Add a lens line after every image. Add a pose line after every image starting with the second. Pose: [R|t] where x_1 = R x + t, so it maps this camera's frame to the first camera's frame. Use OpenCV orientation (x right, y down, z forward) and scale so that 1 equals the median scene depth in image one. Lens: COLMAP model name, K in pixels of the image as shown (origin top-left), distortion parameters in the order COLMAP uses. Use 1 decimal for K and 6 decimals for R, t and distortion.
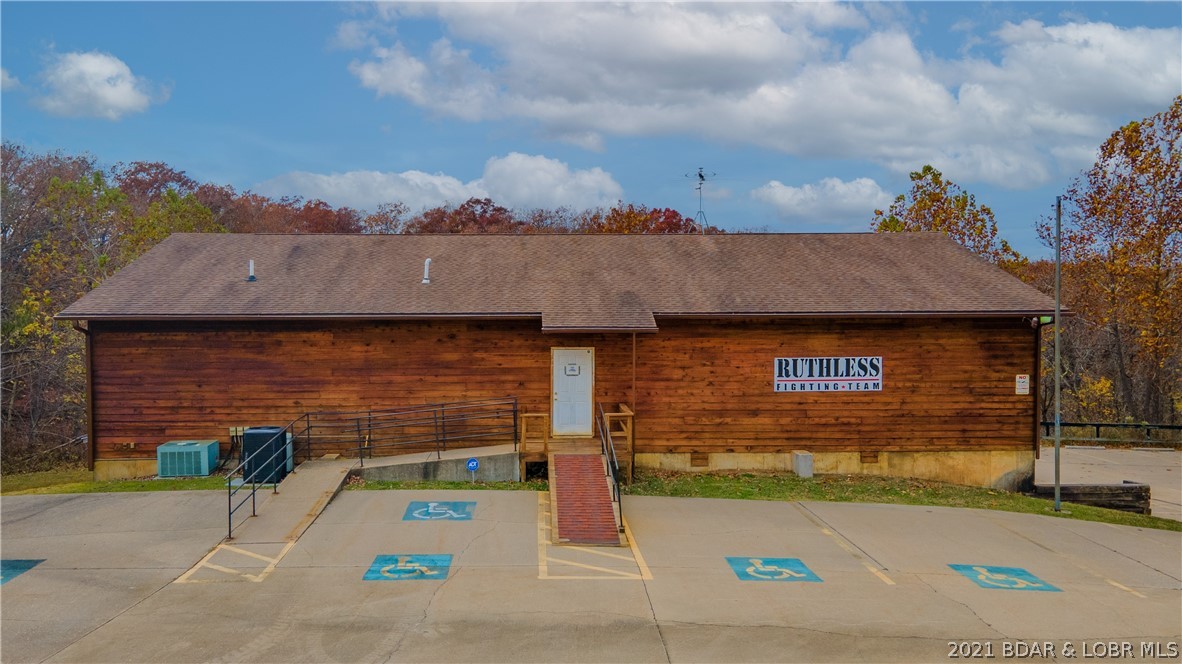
lens RADIAL K [[862.6, 0, 590.0], [0, 862.6, 334.0], [0, 0, 1]] dist [0.032096, 0.000874]
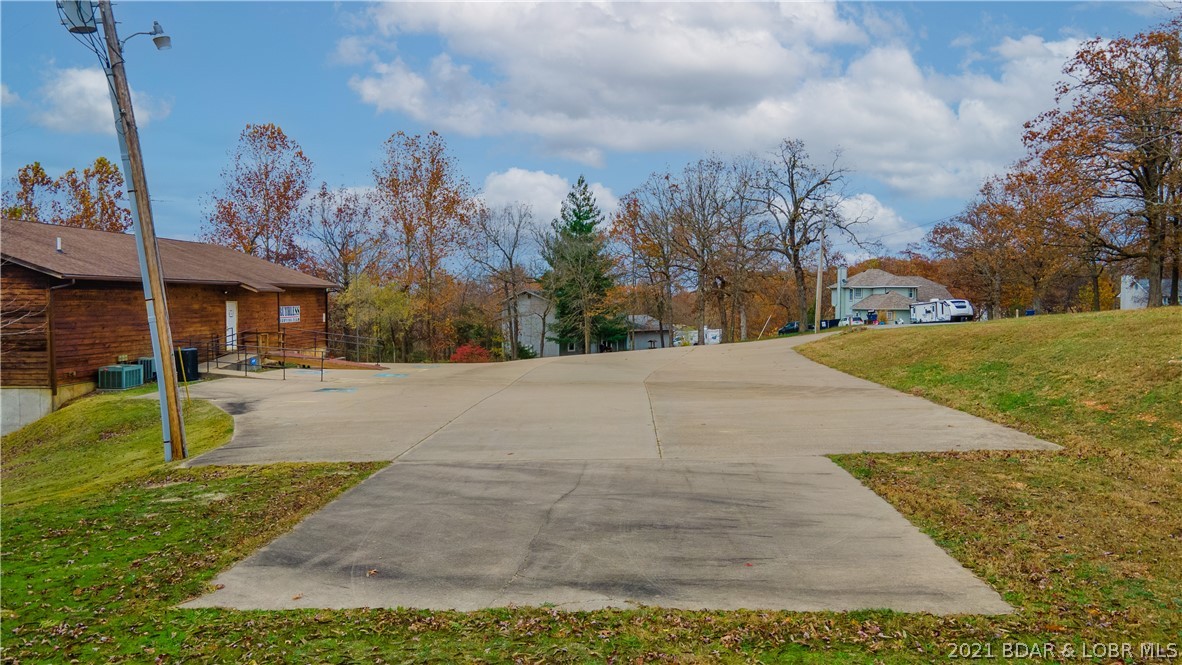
lens RADIAL K [[862.6, 0, 590.8], [0, 862.6, 331.9], [0, 0, 1]] dist [0.032096, 0.000874]
pose [[0.087067, -0.034664, 0.995599, -1.777737], [0.035457, 0.998869, 0.031677, 0.049096], [-0.995571, 0.032543, 0.088198, 0.085741]]
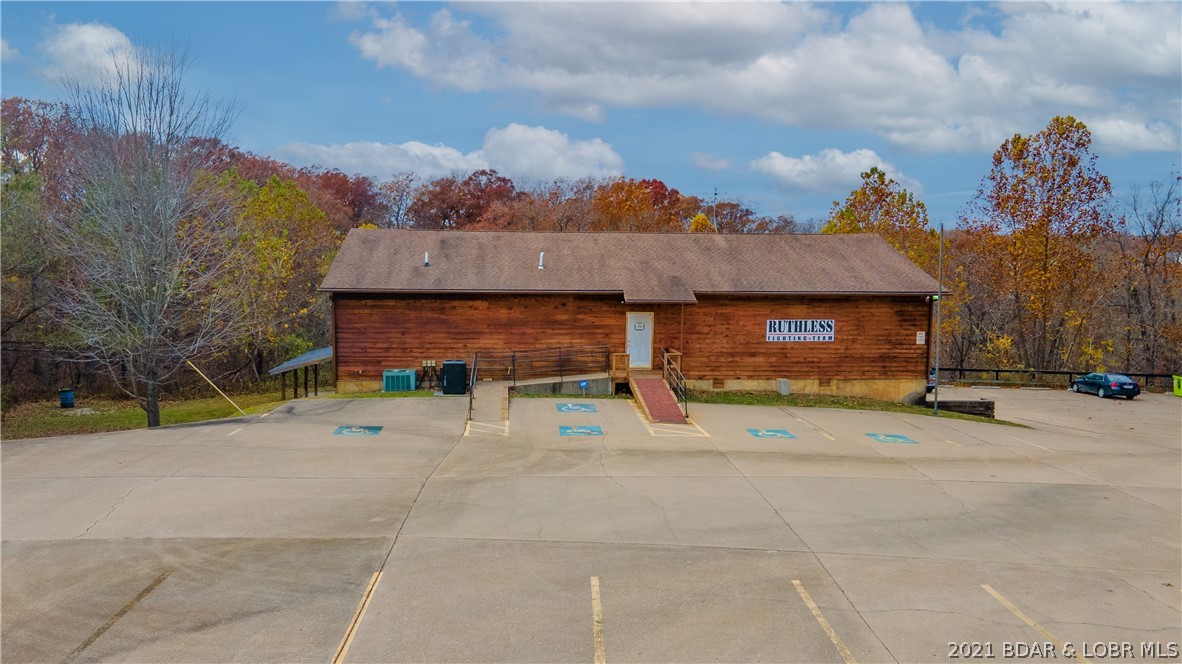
lens RADIAL K [[862.6, 0, 590.9], [0, 862.6, 329.3], [0, 0, 1]] dist [0.032096, 0.000874]
pose [[0.999009, 0.008676, 0.043656, -0.178052], [-0.010728, 0.998838, 0.046993, -0.026007], [-0.043197, -0.047415, 0.997941, -0.566204]]
